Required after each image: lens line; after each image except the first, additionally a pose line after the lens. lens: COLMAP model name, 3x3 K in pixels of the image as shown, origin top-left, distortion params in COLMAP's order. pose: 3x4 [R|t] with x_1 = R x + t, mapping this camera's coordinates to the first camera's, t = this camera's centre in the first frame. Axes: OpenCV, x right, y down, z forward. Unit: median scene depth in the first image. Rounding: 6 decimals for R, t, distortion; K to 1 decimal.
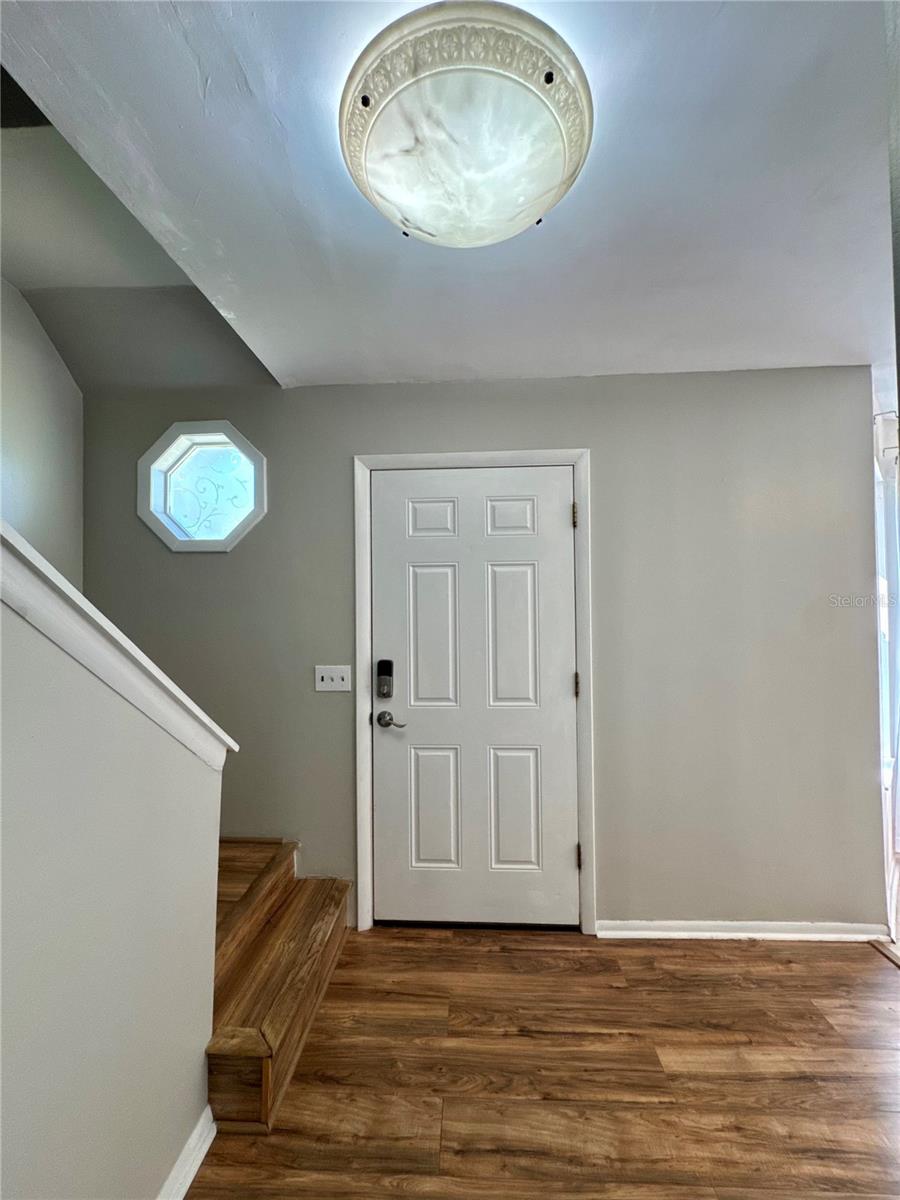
lens RADIAL K [[482.2, 0, 449.7], [0, 482.2, 596.3], [0, 0, 1]] dist [-0.002129, -0.000396]
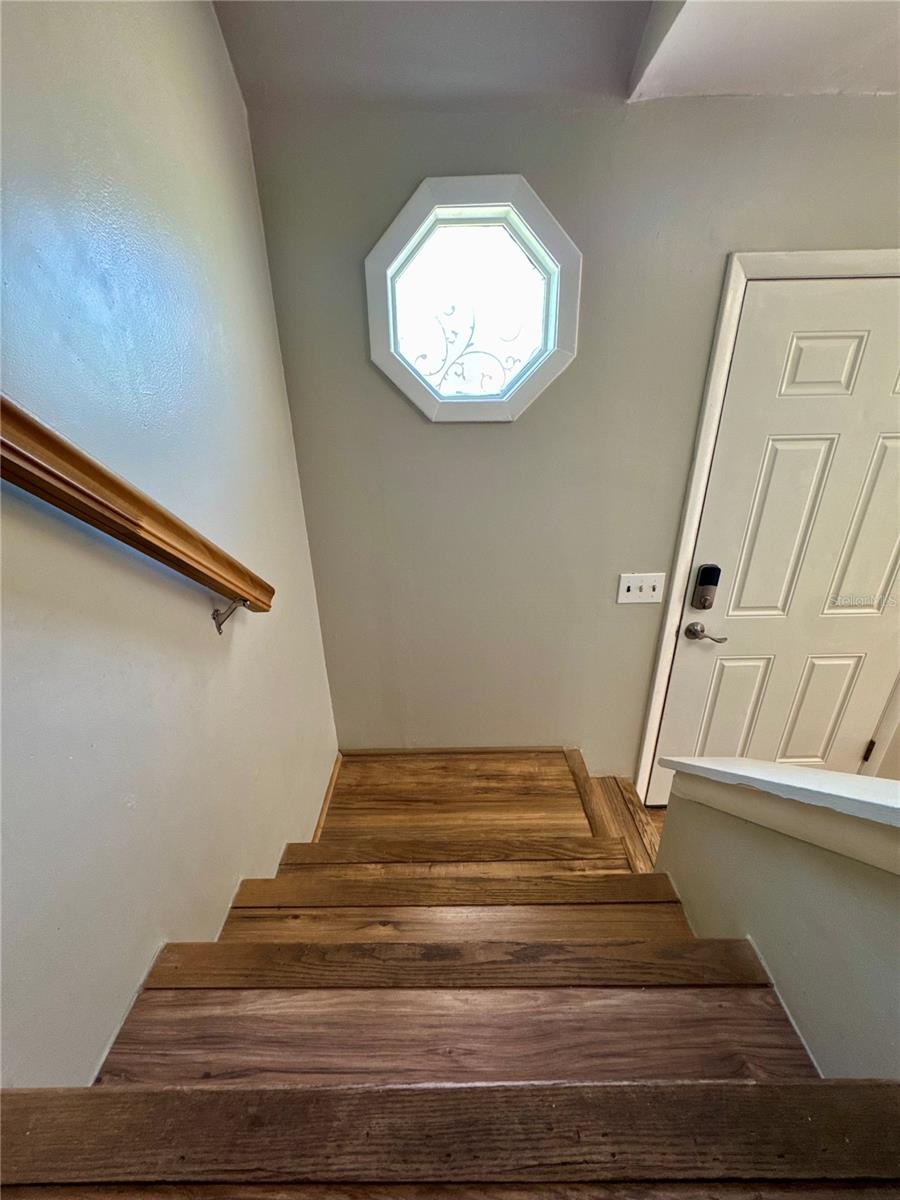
lens RADIAL K [[482.2, 0, 450.1], [0, 482.2, 601.3], [0, 0, 1]] dist [-0.002129, -0.000396]
pose [[0.998202, -0.033086, 0.049984, -0.601401], [0.008798, 0.905706, 0.423815, -0.153315], [-0.059293, -0.422613, 0.904368, 0.283316]]
